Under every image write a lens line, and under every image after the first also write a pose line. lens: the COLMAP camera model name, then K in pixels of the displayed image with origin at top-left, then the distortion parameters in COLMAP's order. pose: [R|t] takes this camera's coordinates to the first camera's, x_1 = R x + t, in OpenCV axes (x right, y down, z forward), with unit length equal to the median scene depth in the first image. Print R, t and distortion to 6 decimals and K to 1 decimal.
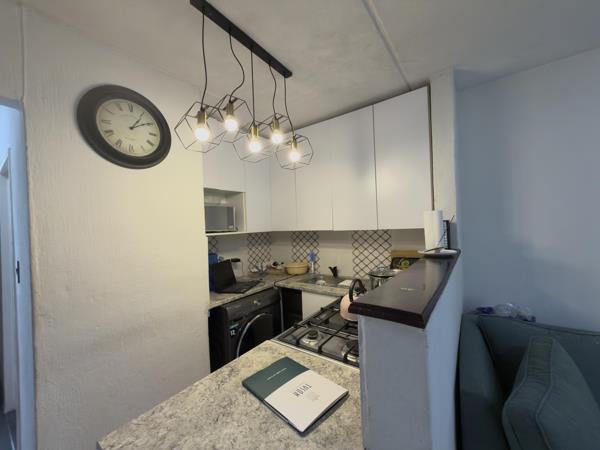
lens RADIAL K [[237.6, 0, 302.5], [0, 237.6, 226.1], [0, 0, 1]] dist [-0.002230, -0.000126]
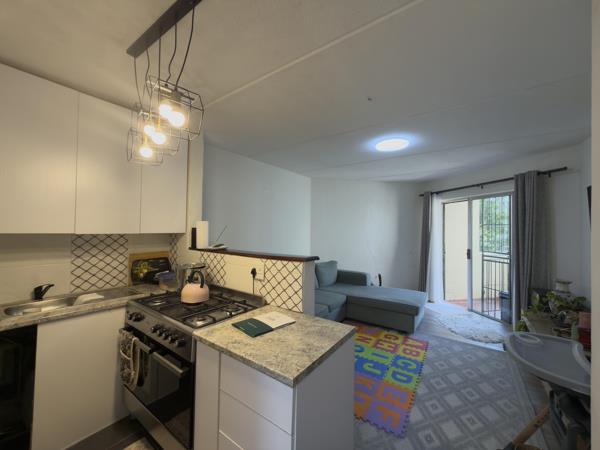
lens RADIAL K [[237.6, 0, 297.1], [0, 237.6, 220.5], [0, 0, 1]] dist [-0.002230, -0.000126]
pose [[0.001294, 0.070980, 0.997477, -0.664131], [-0.015285, 0.997363, -0.070952, 0.019151], [-0.999882, -0.015155, 0.002376, 0.280197]]
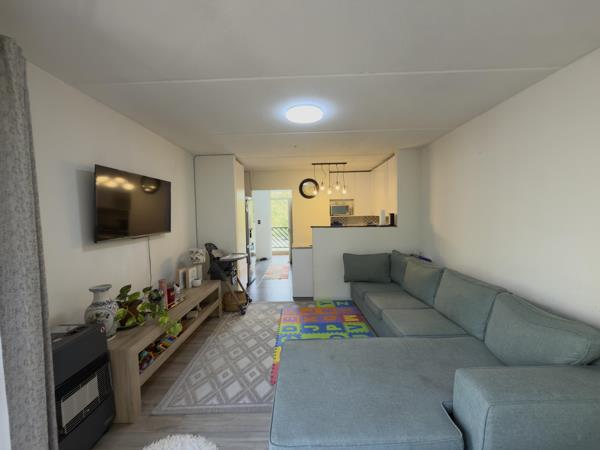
lens RADIAL K [[237.6, 0, 298.4], [0, 237.6, 224.7], [0, 0, 1]] dist [-0.002230, -0.000126]
pose [[0.573433, 0.068307, -0.816400, 1.538705], [-0.009186, 0.996992, 0.076964, -0.068632], [0.819201, -0.036634, 0.572335, -0.908767]]
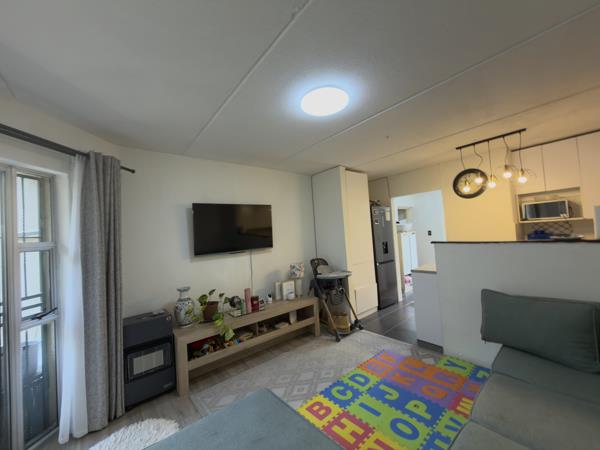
lens RADIAL K [[237.6, 0, 301.5], [0, 237.6, 225.4], [0, 0, 1]] dist [-0.002230, -0.000126]
pose [[-0.247613, 0.027894, -0.968457, 1.482850], [0.073983, 0.997211, 0.009806, -0.065012], [0.966030, -0.069222, -0.248986, -0.133746]]
